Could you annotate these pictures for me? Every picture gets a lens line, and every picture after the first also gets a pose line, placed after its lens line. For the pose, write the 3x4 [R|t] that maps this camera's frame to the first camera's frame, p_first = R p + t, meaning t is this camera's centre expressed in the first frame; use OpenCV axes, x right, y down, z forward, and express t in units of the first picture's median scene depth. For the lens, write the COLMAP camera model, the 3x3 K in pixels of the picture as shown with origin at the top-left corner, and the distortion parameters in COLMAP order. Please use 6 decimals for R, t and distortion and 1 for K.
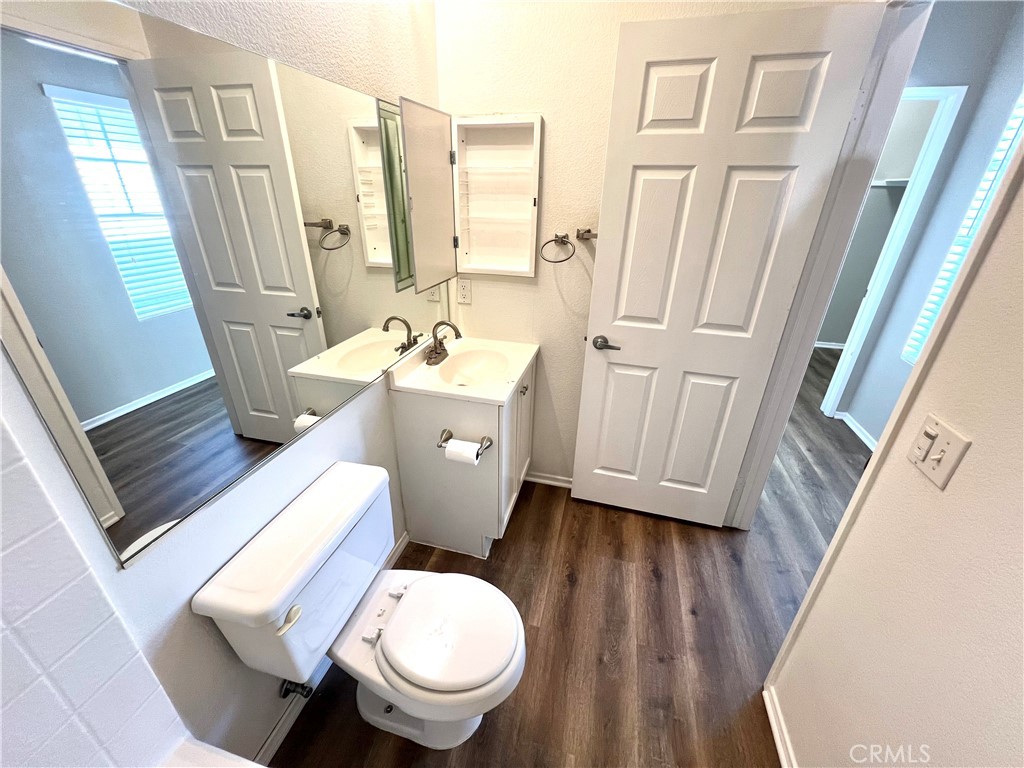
lens RADIAL K [[409.4, 0, 513.4], [0, 409.4, 382.0], [0, 0, 1]] dist [0.000570, 0.000087]
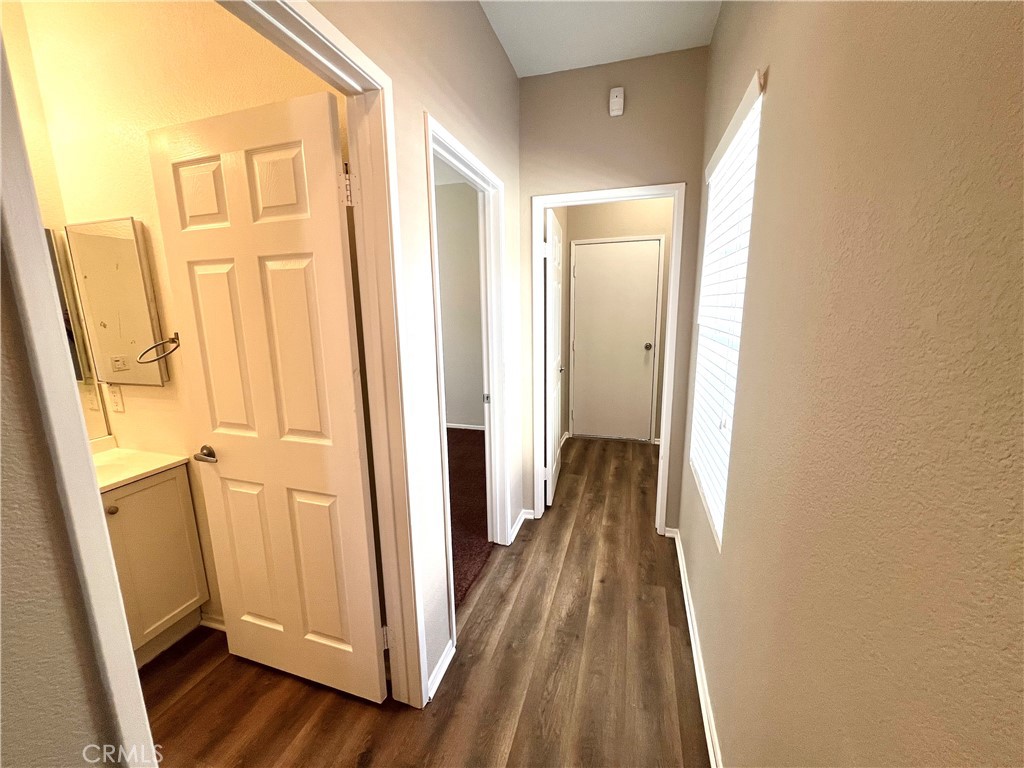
lens RADIAL K [[409.4, 0, 510.9], [0, 409.4, 381.1], [0, 0, 1]] dist [0.000570, 0.000087]
pose [[0.998586, -0.026476, -0.046101, 0.792332], [0.014017, 0.967603, -0.252089, -0.017189], [0.051282, 0.251086, 0.966605, 0.156583]]
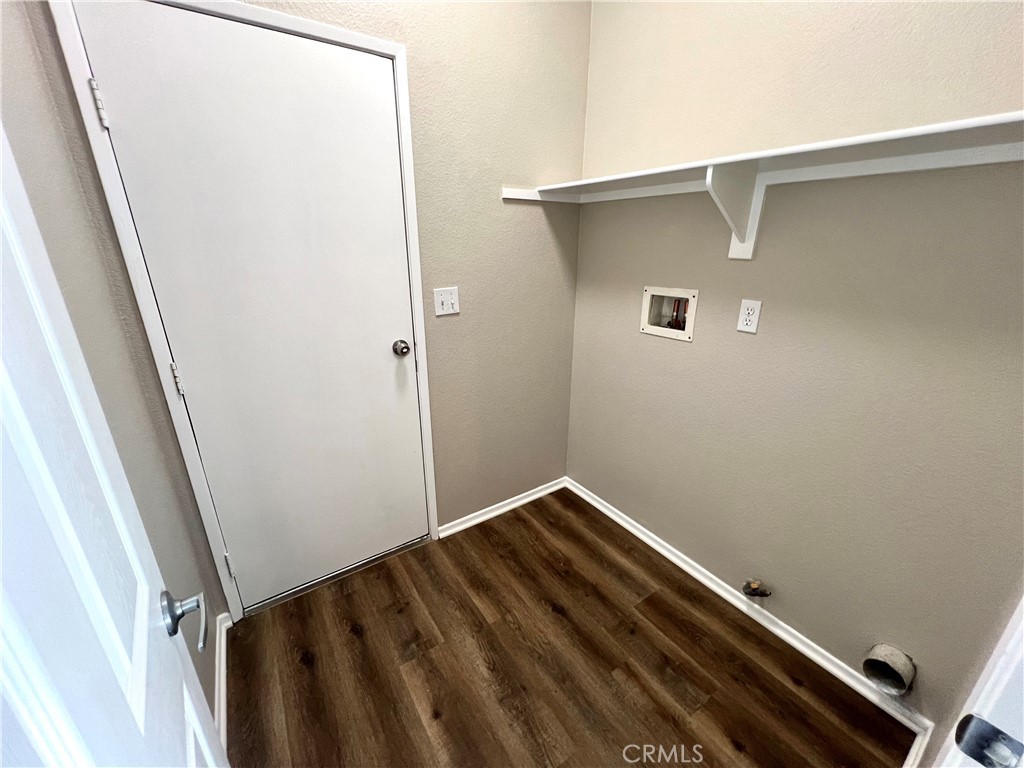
lens RADIAL K [[409.4, 0, 509.9], [0, 409.4, 385.3], [0, 0, 1]] dist [0.000570, 0.000087]
pose [[0.669004, -0.263118, 0.695128, 0.869559], [0.324995, 0.944655, 0.044788, -0.347629], [-0.668440, 0.195949, 0.717490, 0.868584]]
